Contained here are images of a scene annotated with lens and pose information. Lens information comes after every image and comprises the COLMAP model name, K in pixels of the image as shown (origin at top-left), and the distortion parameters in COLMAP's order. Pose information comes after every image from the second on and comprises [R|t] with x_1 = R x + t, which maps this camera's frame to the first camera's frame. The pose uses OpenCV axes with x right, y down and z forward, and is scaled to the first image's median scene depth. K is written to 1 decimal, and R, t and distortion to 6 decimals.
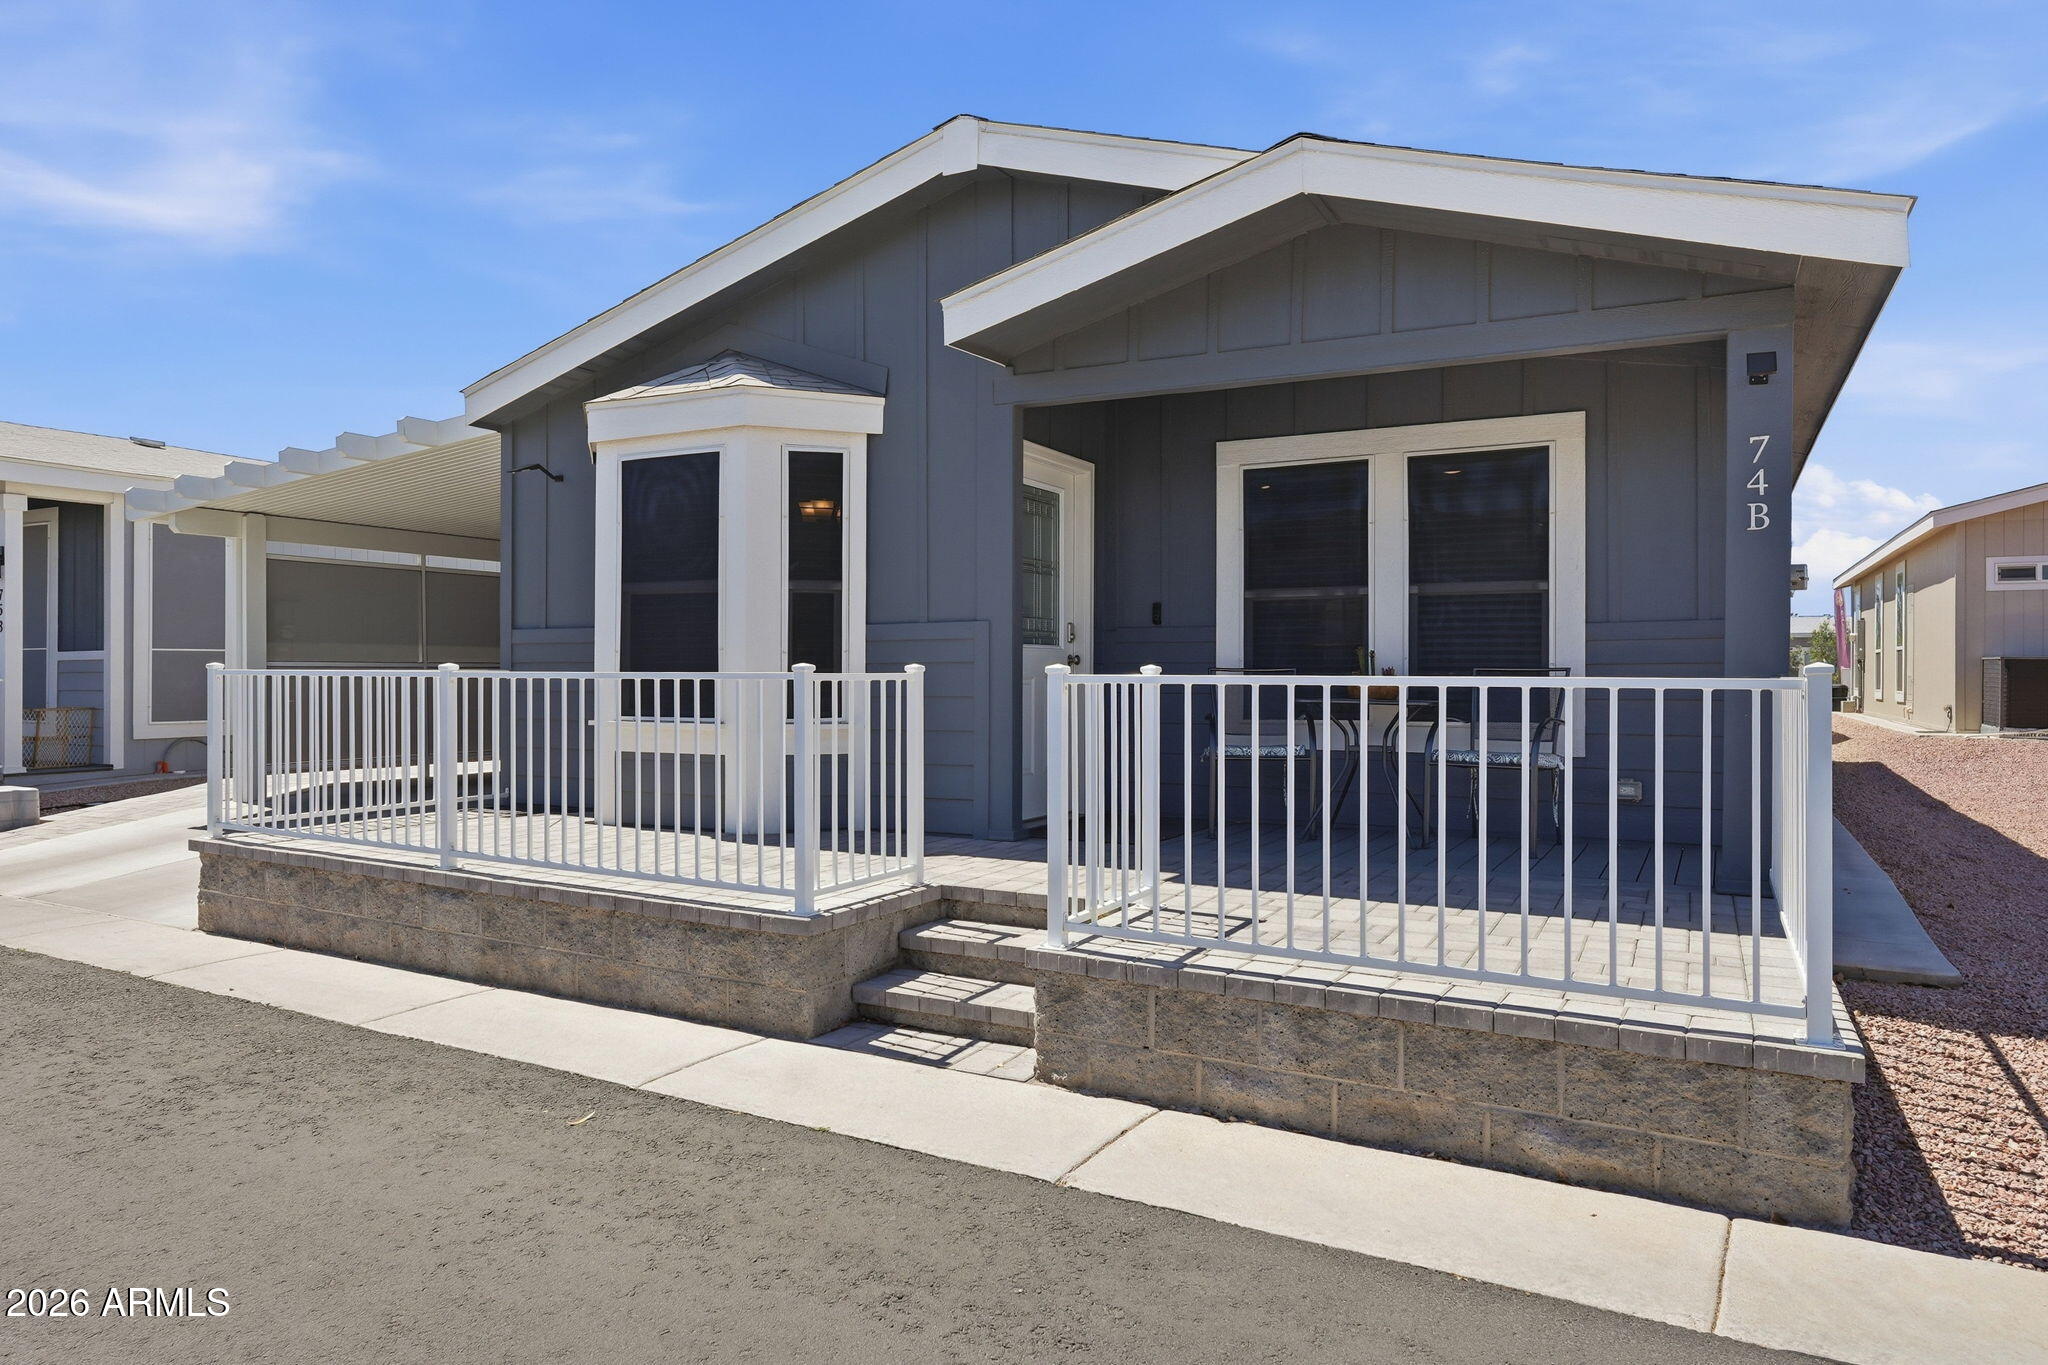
lens RADIAL K [[1261.3, 0, 1024.0], [0, 1261.3, 682.5], [0, 0, 1]] dist [0.000322, -0.000515]
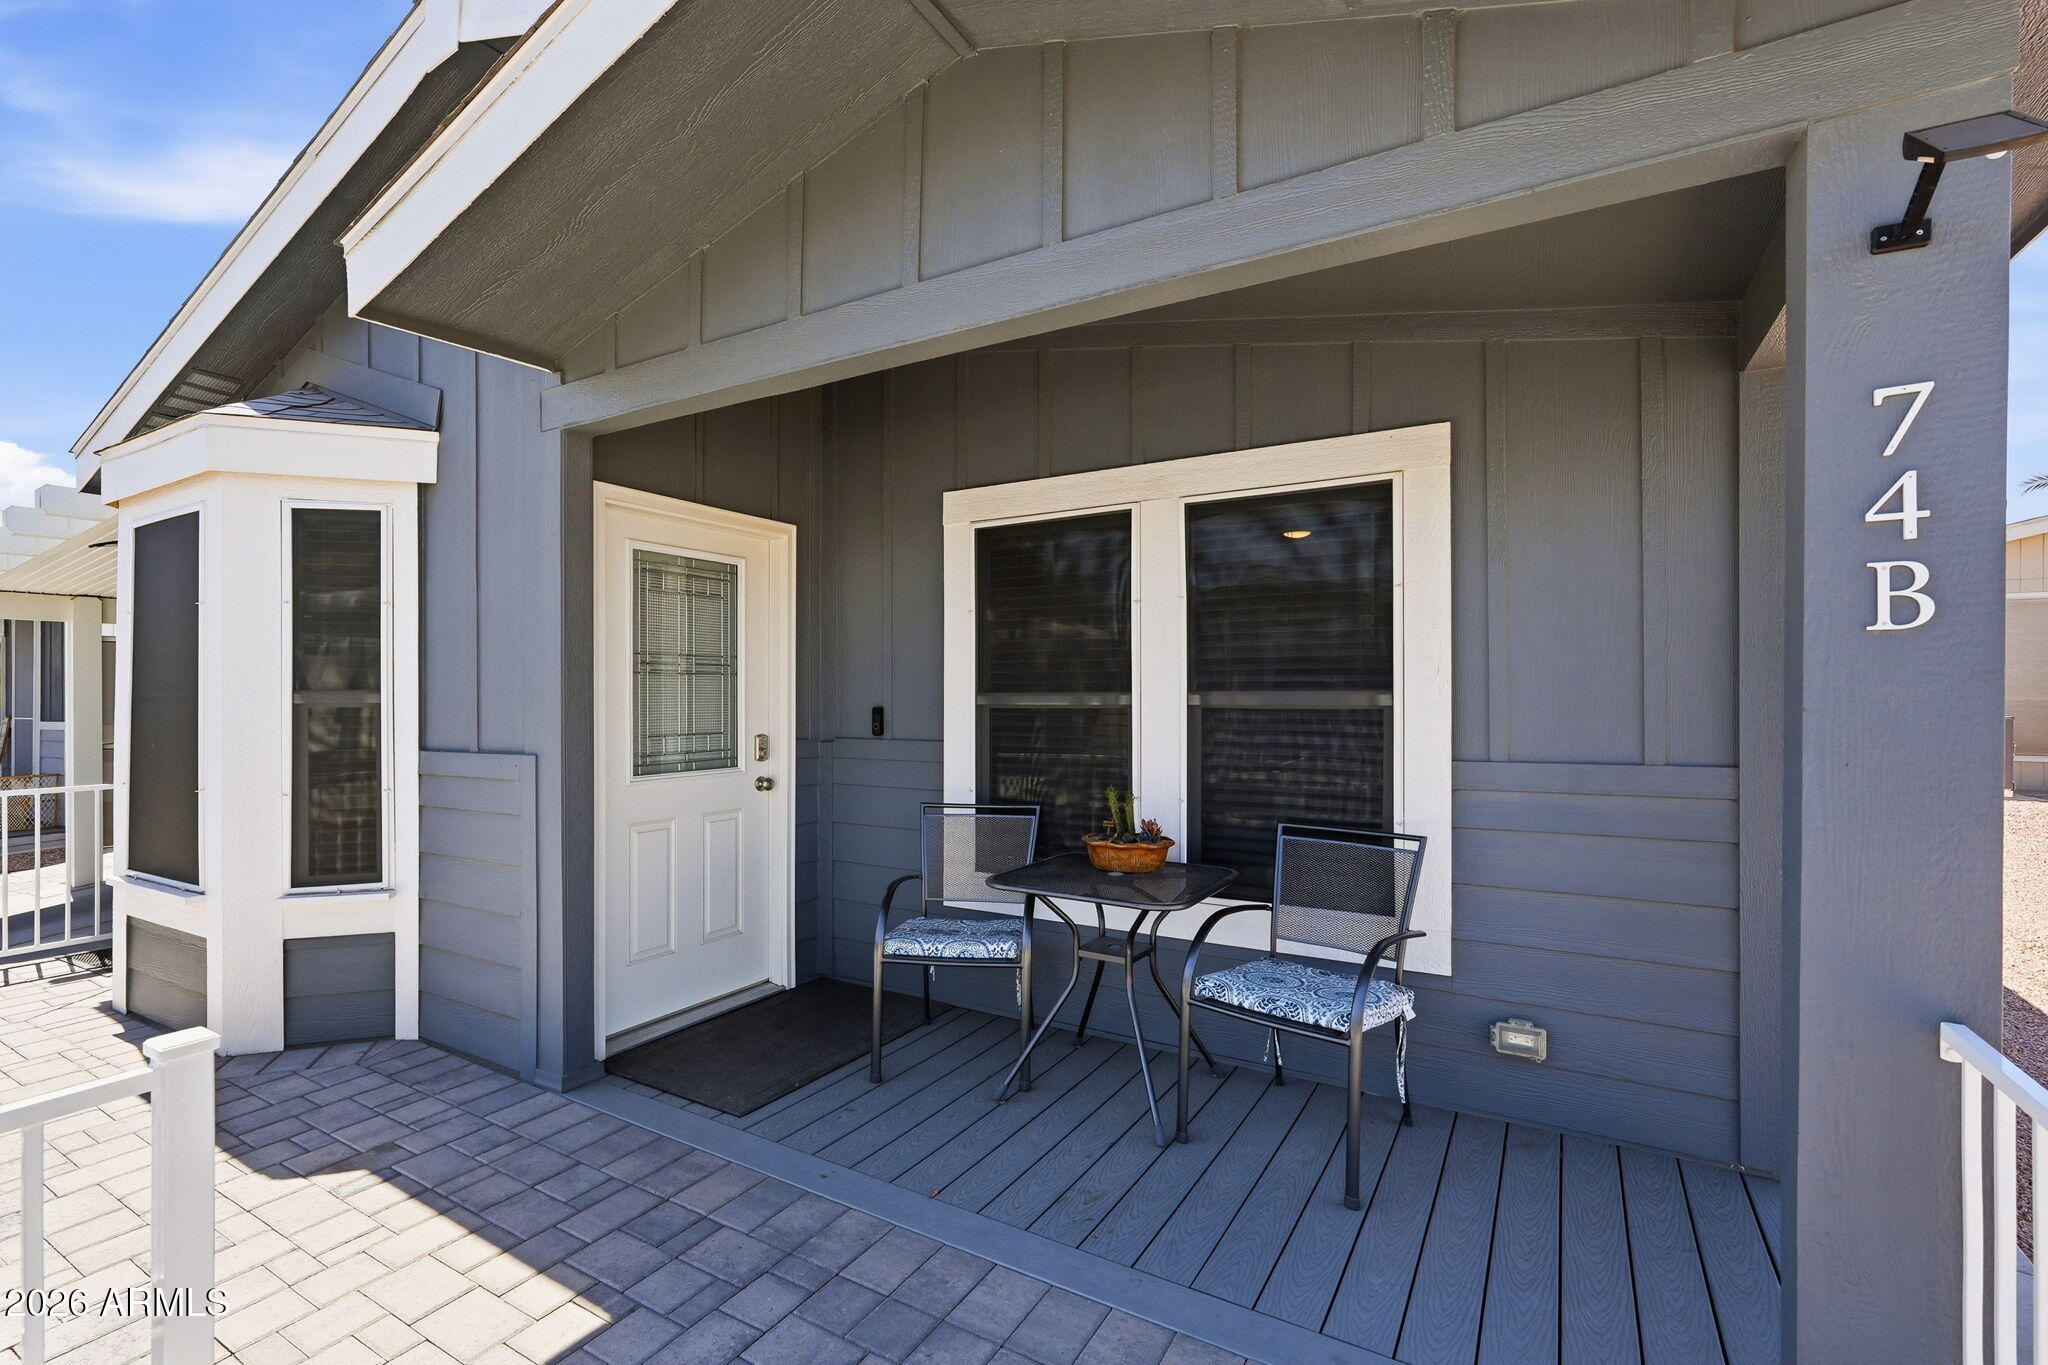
lens RADIAL K [[889.7, 0, 1016.1], [0, 889.7, 698.2], [0, 0, 1]] dist [-0.002615, 0.000032]
pose [[0.998801, -0.005888, -0.048596, 0.237416], [0.005749, 0.999979, -0.002998, -0.073429], [0.048613, 0.002715, 0.998814, 0.521185]]
